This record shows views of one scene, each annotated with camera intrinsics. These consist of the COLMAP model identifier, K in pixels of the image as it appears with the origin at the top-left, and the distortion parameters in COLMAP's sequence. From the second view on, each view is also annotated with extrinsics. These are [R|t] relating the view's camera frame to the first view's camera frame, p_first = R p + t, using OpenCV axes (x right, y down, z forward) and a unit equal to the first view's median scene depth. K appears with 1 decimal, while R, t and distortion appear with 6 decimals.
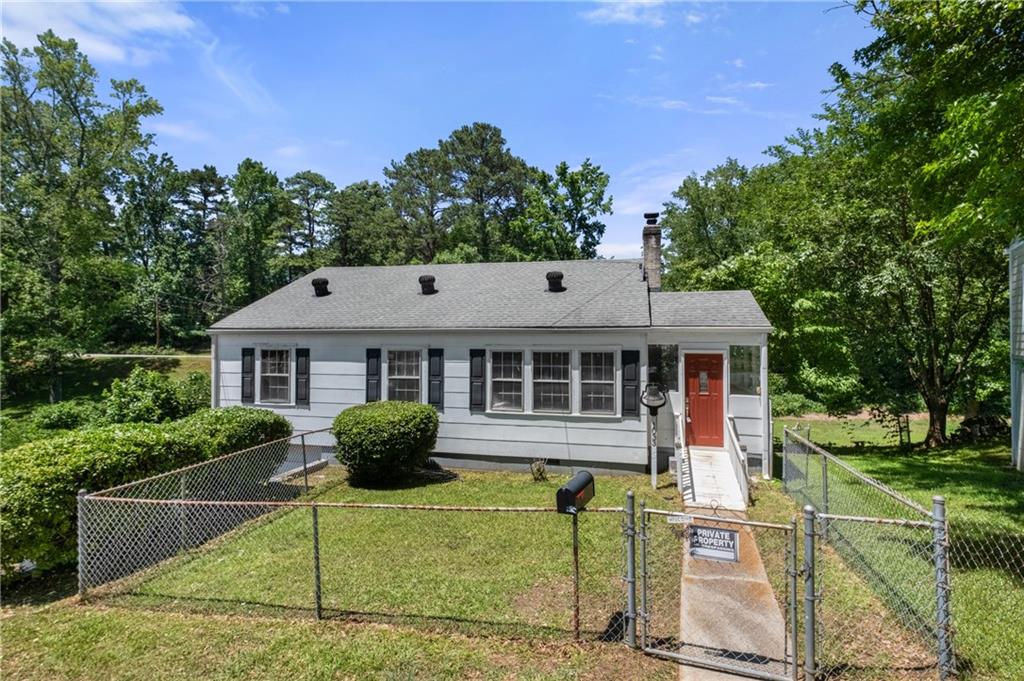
lens RADIAL K [[470.9, 0, 512.0], [0, 470.9, 340.5], [0, 0, 1]] dist [-0.002286, -0.000539]
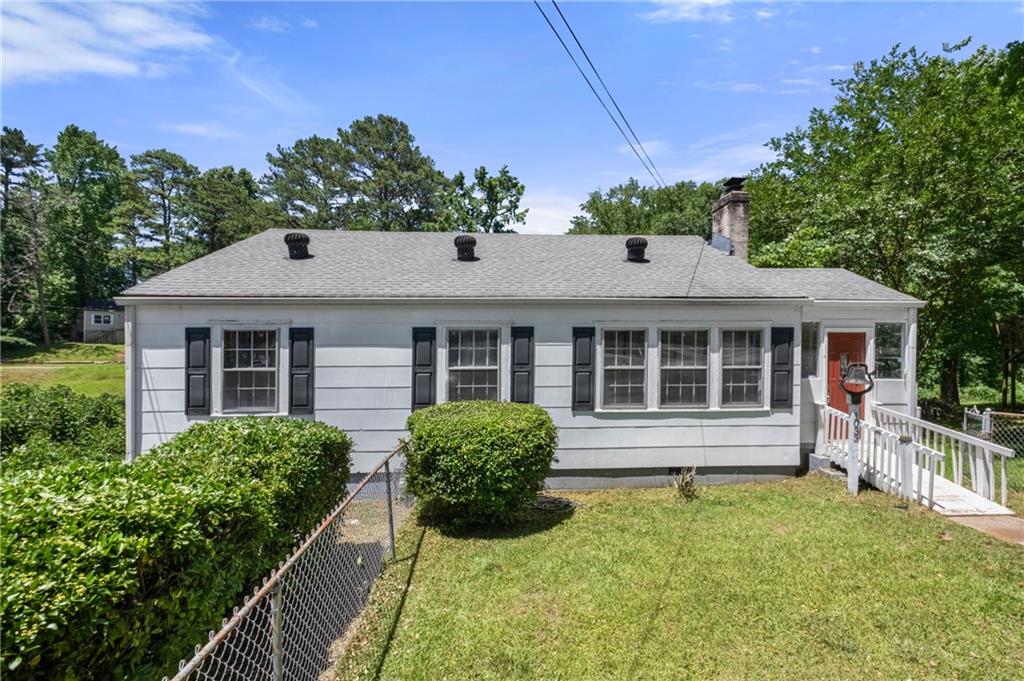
lens RADIAL K [[441.2, 0, 517.7], [0, 441.2, 359.4], [0, 0, 1]] dist [-0.003264, -0.000127]
pose [[0.958542, -0.008014, 0.284837, -0.326512], [0.002736, 0.999817, 0.018922, 0.049139], [-0.284937, -0.017358, 0.958389, 0.323166]]
